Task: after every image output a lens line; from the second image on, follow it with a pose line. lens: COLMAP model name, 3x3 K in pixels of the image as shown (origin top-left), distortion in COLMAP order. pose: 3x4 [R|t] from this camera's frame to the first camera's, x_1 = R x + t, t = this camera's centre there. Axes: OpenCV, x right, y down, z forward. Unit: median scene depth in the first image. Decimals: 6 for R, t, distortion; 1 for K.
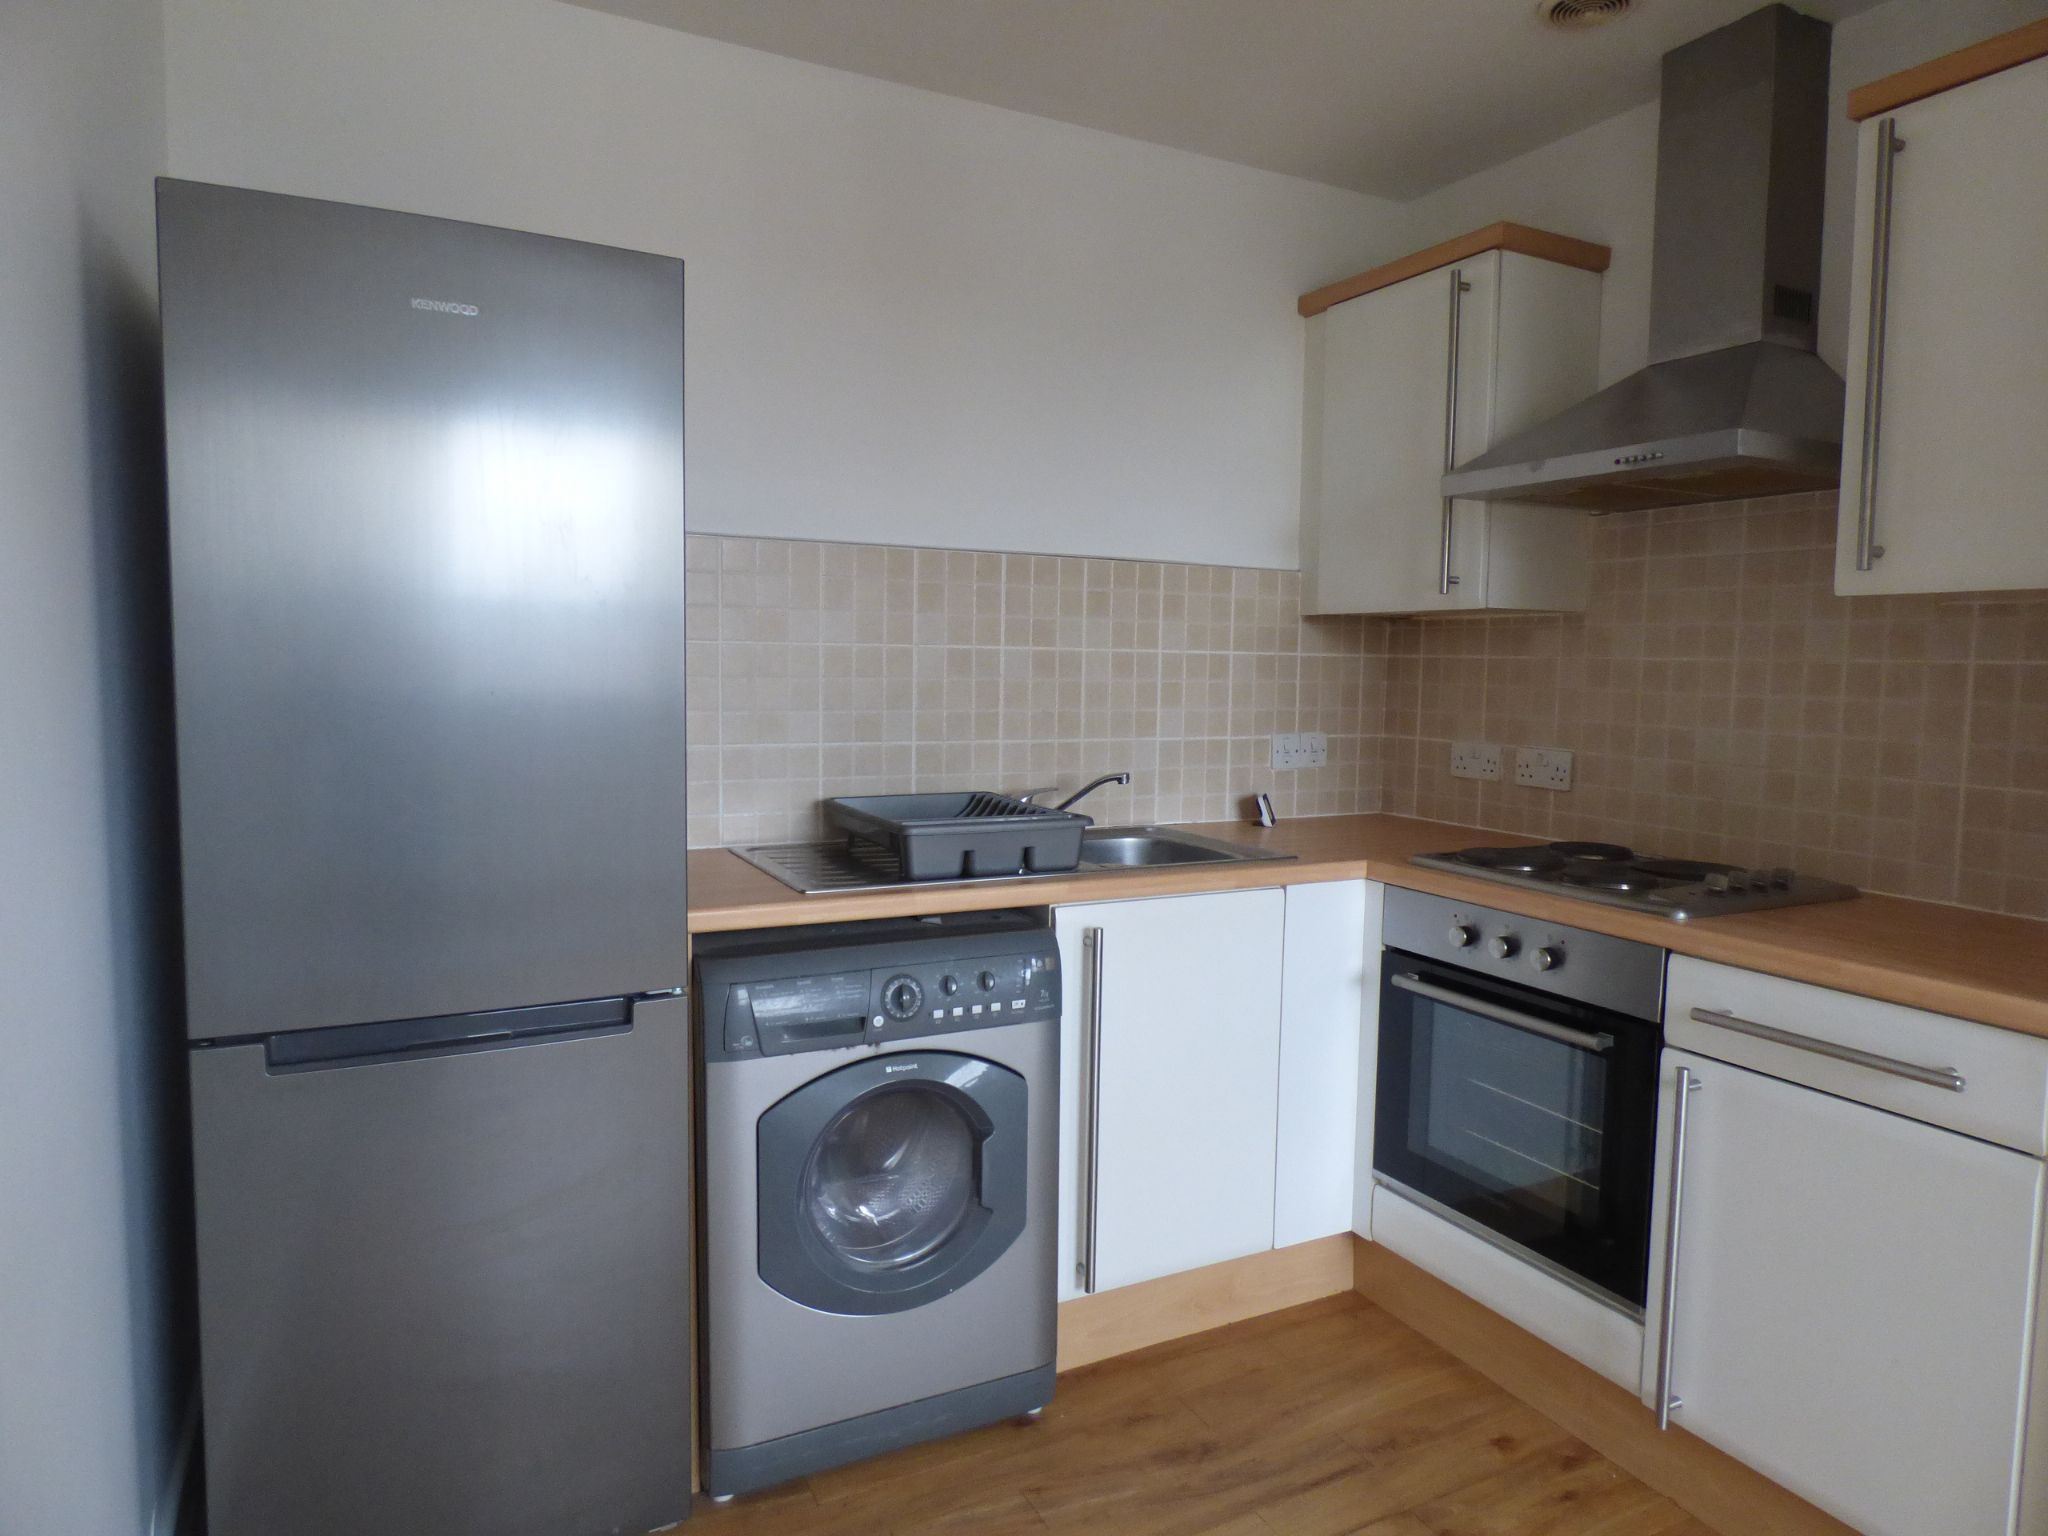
lens RADIAL K [[1208.2, 0, 1024.0], [0, 1208.2, 768.0], [0, 0, 1]] dist [-0.004572, 0.000457]
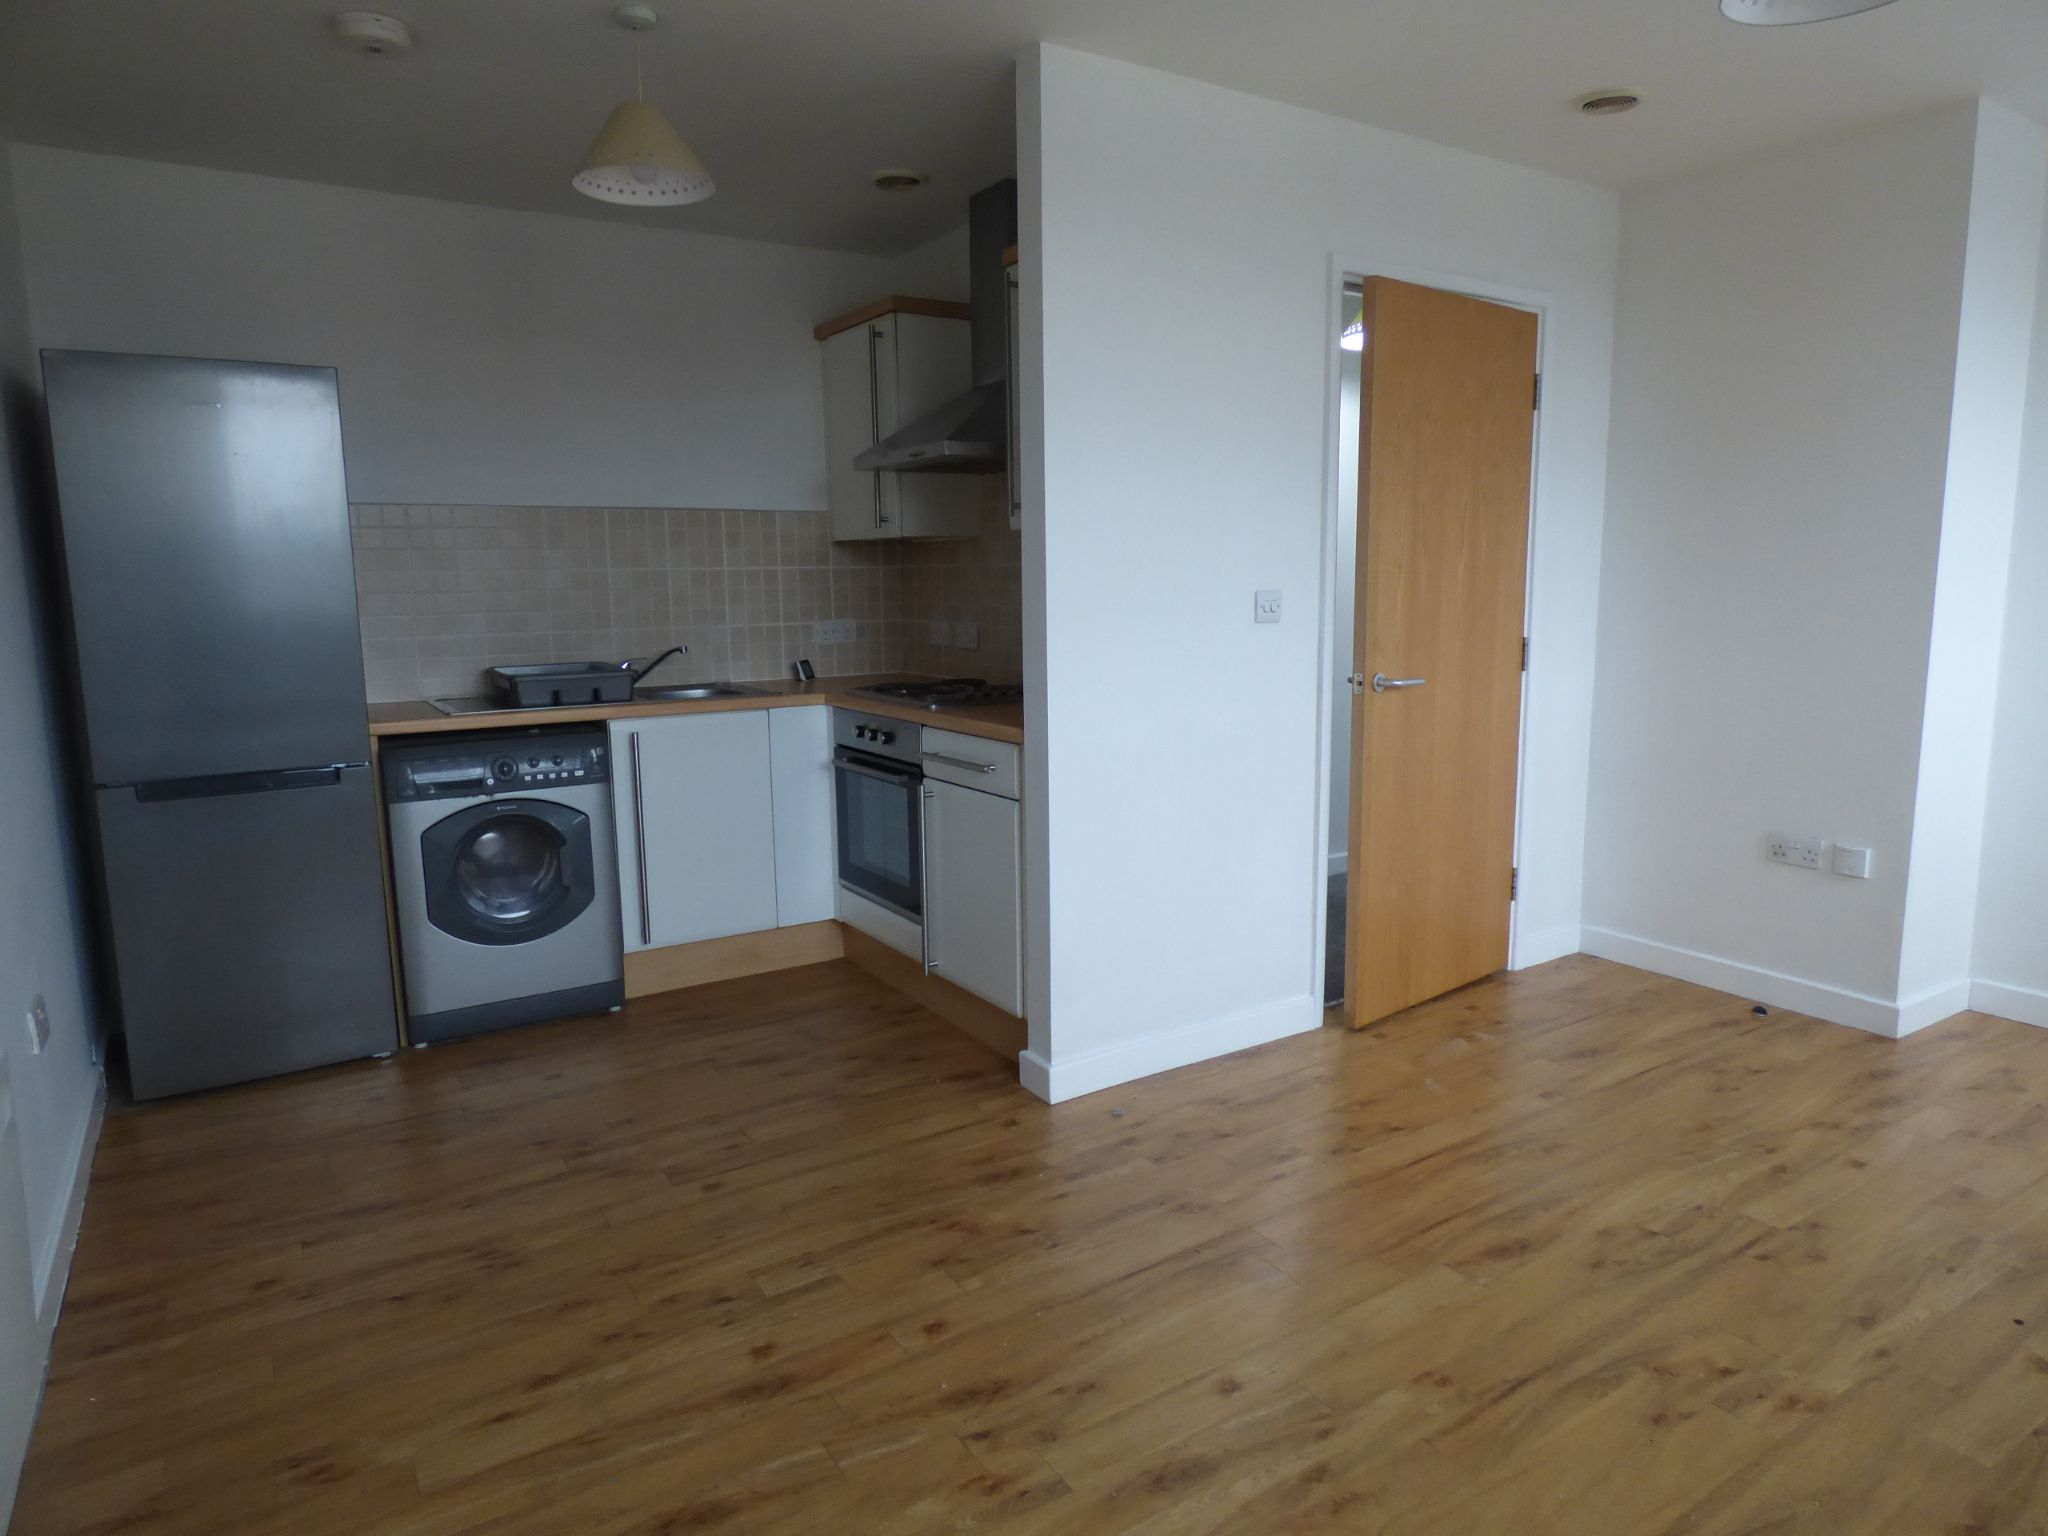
lens RADIAL K [[1236.2, 0, 1024.0], [0, 1236.2, 768.0], [0, 0, 1]] dist [0.004346, -0.000221]
pose [[0.996154, -0.041928, 0.076938, 0.426127], [0.036359, 0.996713, 0.072401, 0.066588], [-0.079721, -0.069325, 0.994404, -0.724302]]
